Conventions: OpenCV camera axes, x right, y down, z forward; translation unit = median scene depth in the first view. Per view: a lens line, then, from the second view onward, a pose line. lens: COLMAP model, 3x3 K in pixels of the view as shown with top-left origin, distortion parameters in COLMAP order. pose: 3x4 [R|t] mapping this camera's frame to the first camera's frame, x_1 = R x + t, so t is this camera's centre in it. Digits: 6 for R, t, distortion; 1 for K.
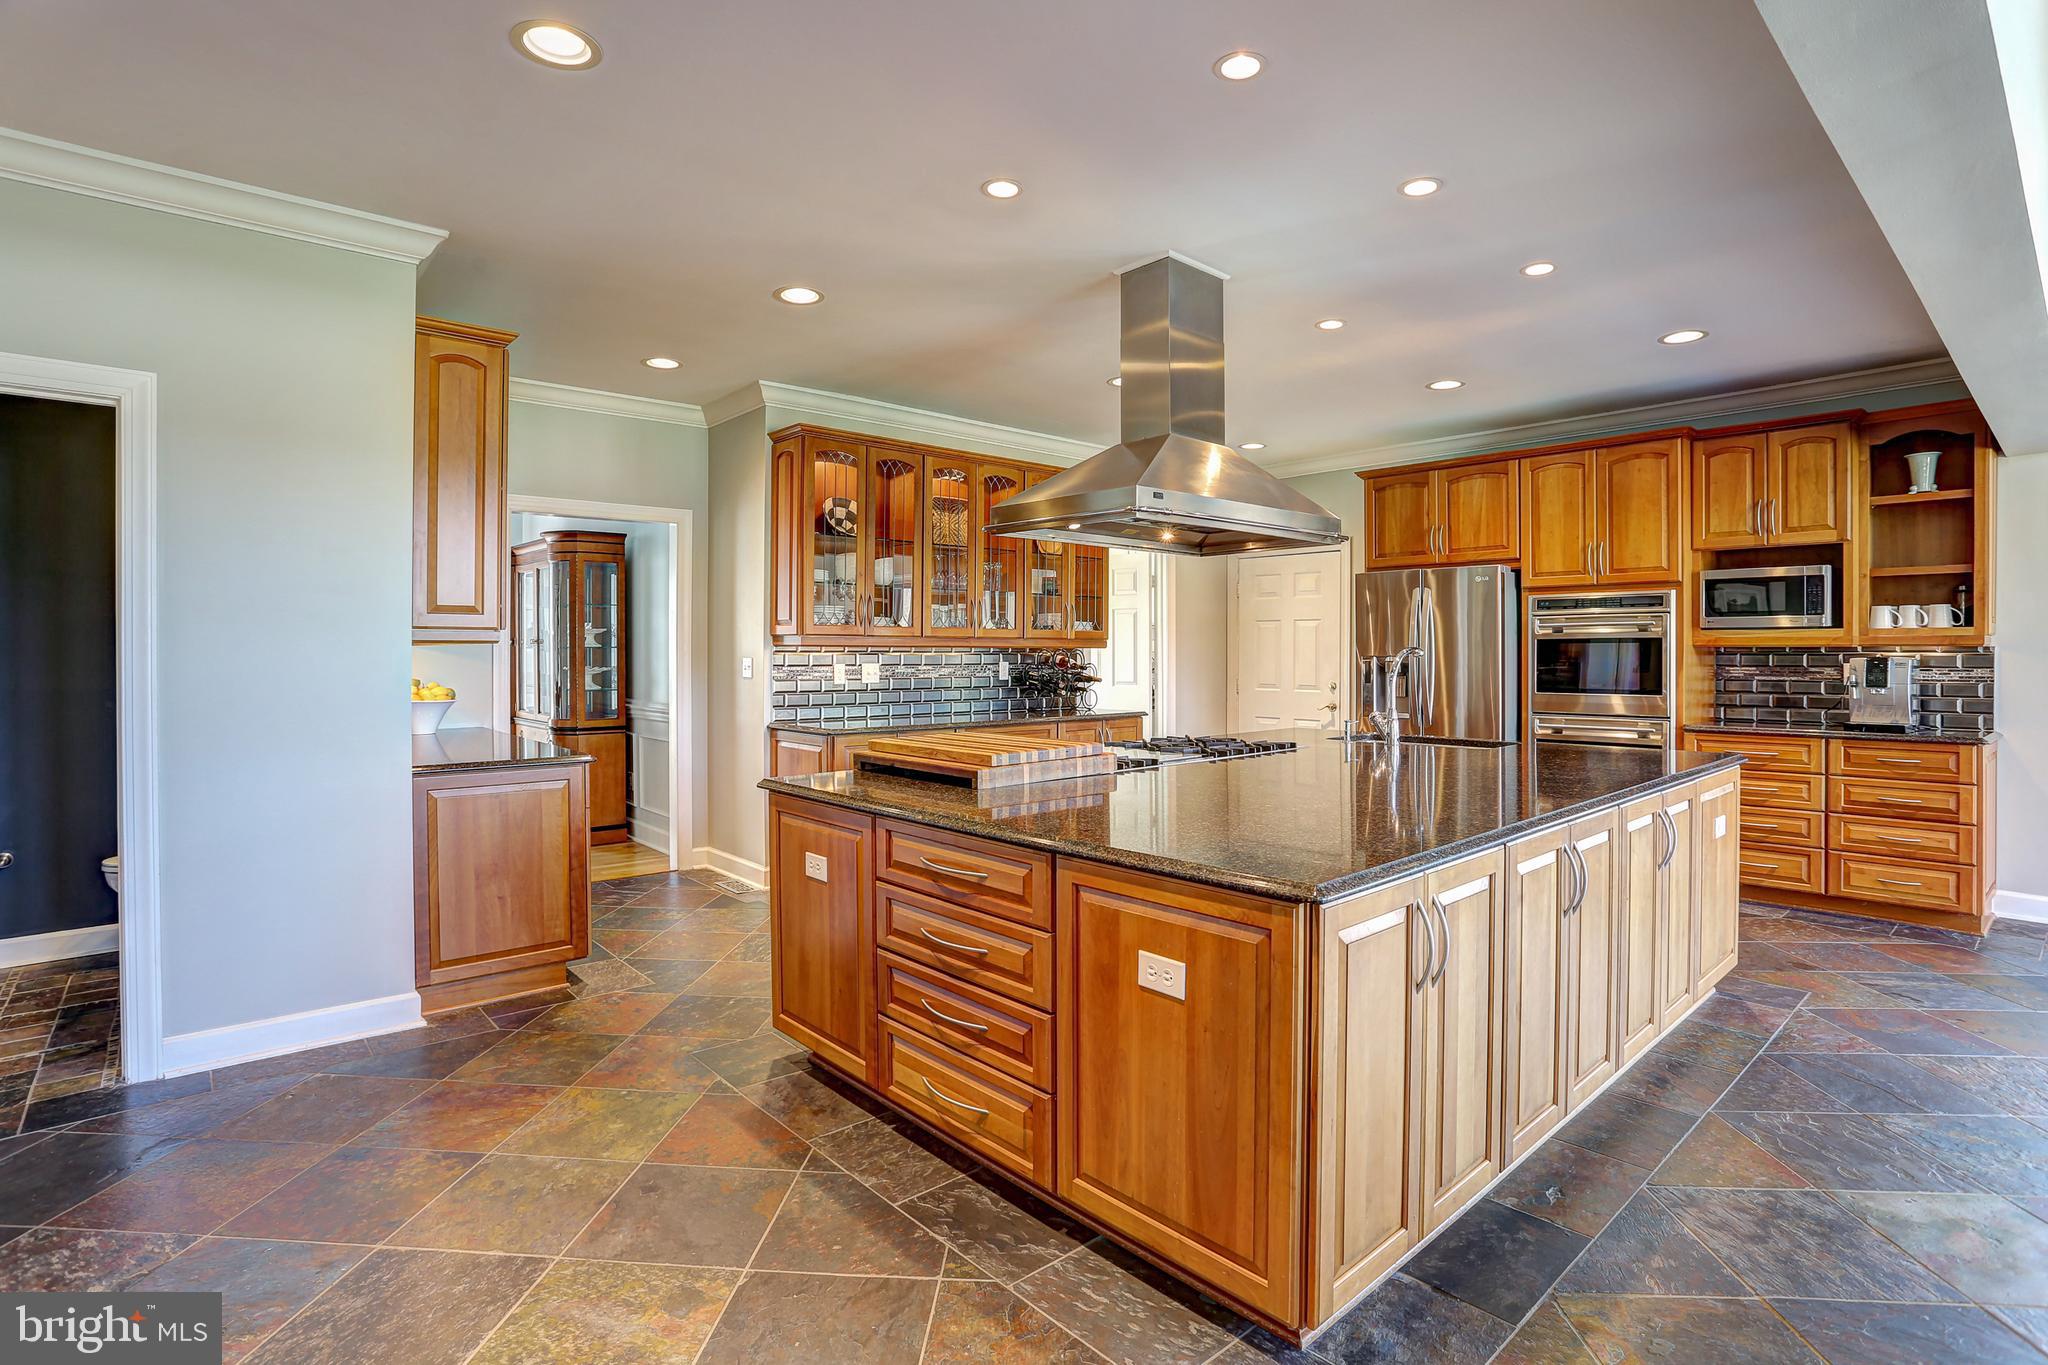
lens RADIAL K [[1004.5, 0, 1058.1], [0, 1004.5, 662.3], [0, 0, 1]] dist [-0.050125, 0.015286]
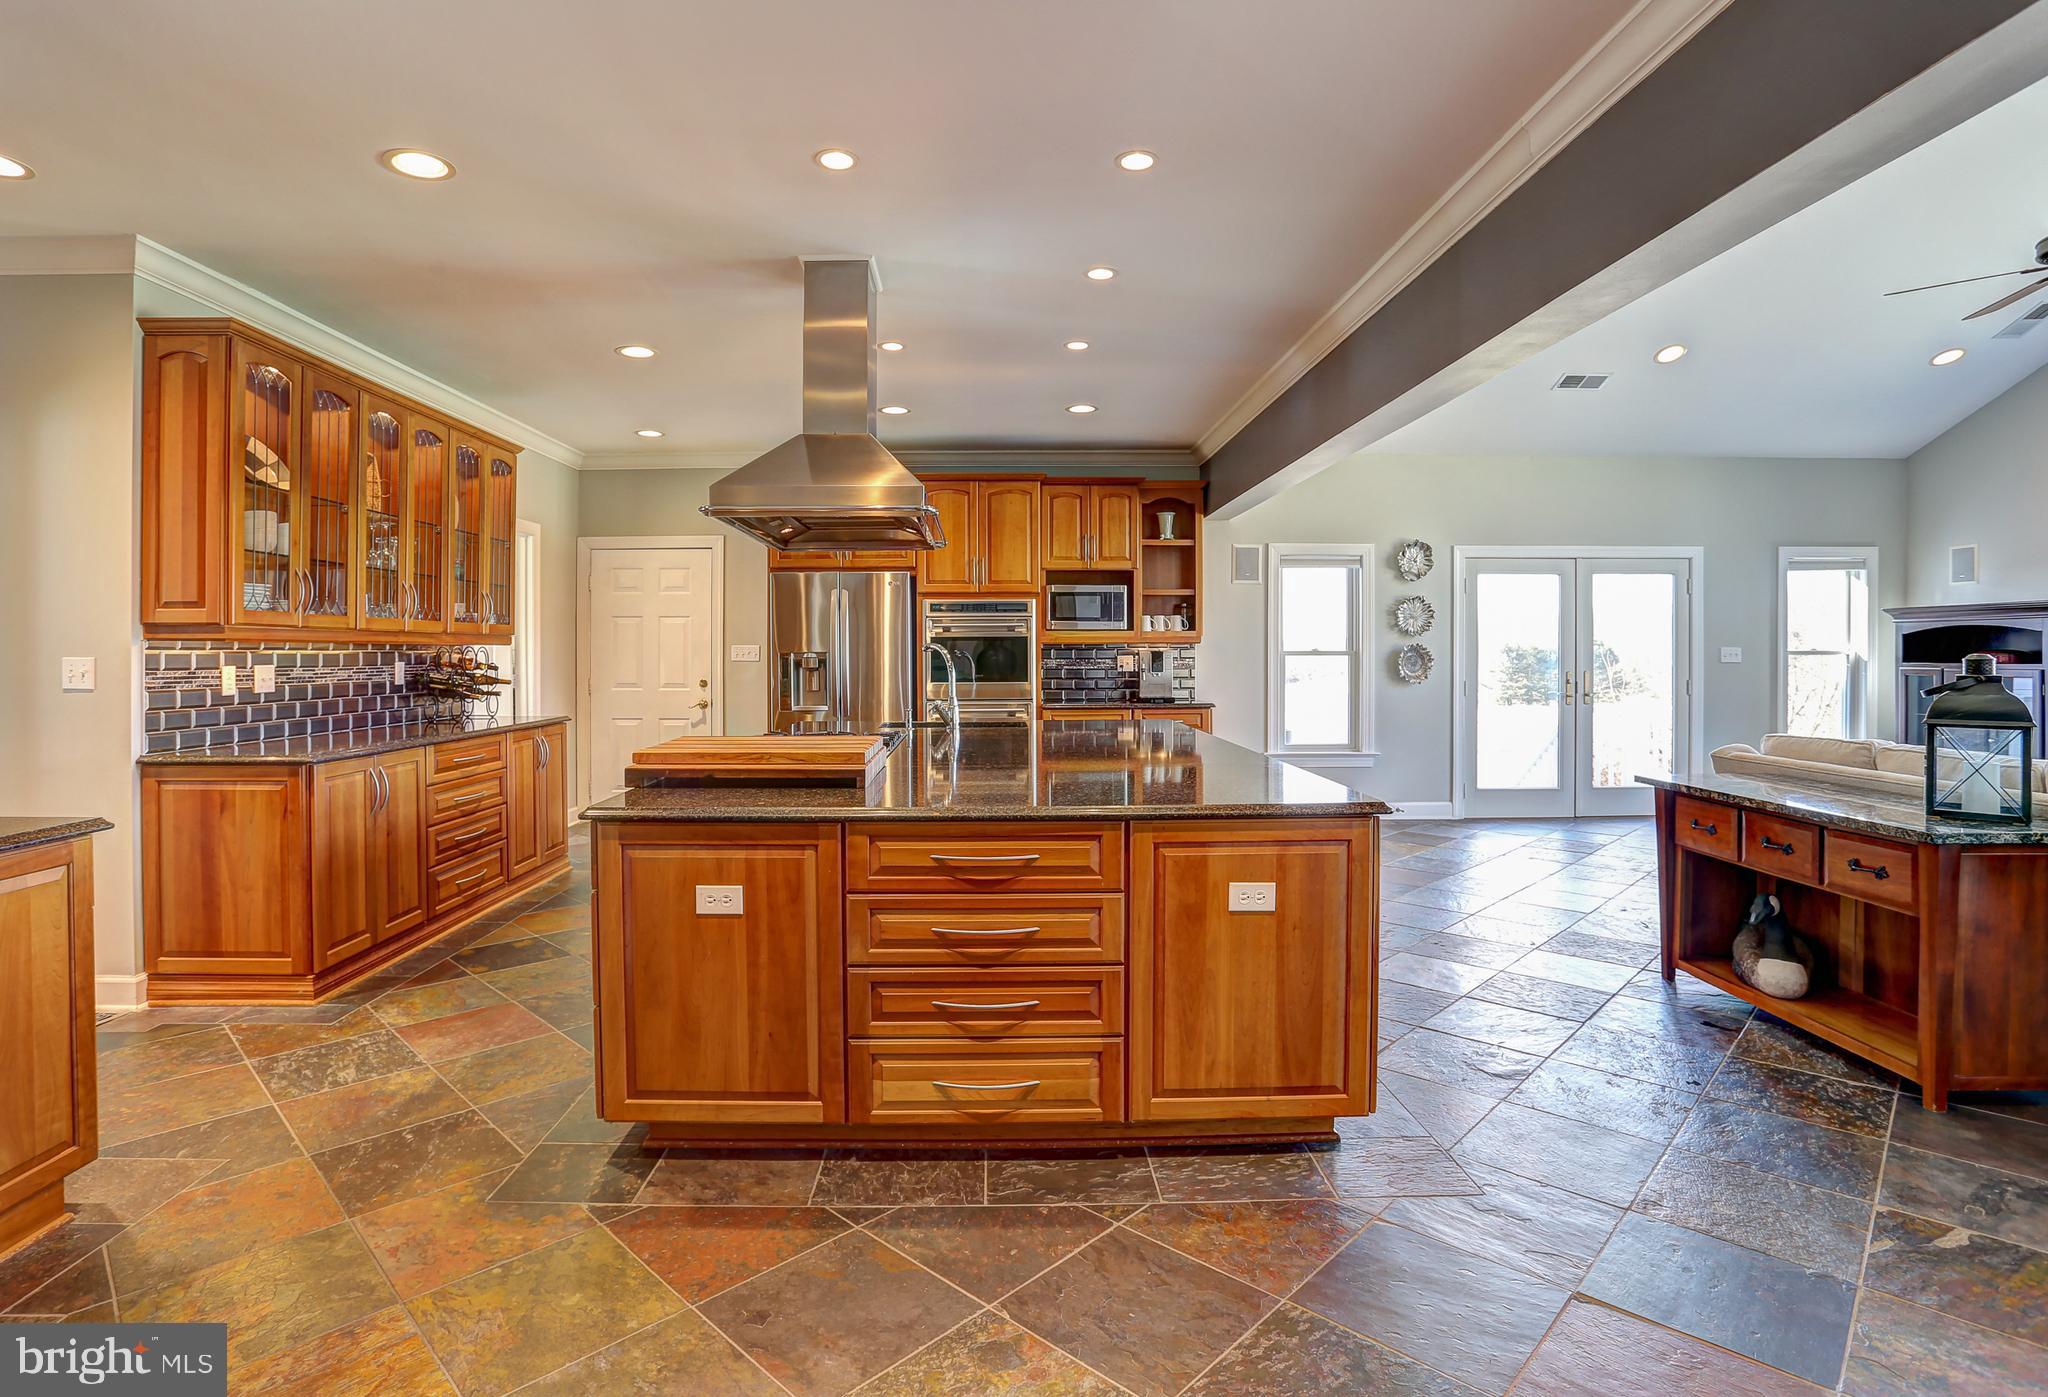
lens RADIAL K [[1037.0, 0, 999.2], [0, 1037.0, 658.8], [0, 0, 1]] dist [-0.036274, 0.008994]
pose [[0.664291, -0.008384, 0.747427, -0.453693], [0.010997, 0.999938, 0.001443, 0.001497], [-0.747393, 0.007261, 0.664343, 0.151757]]
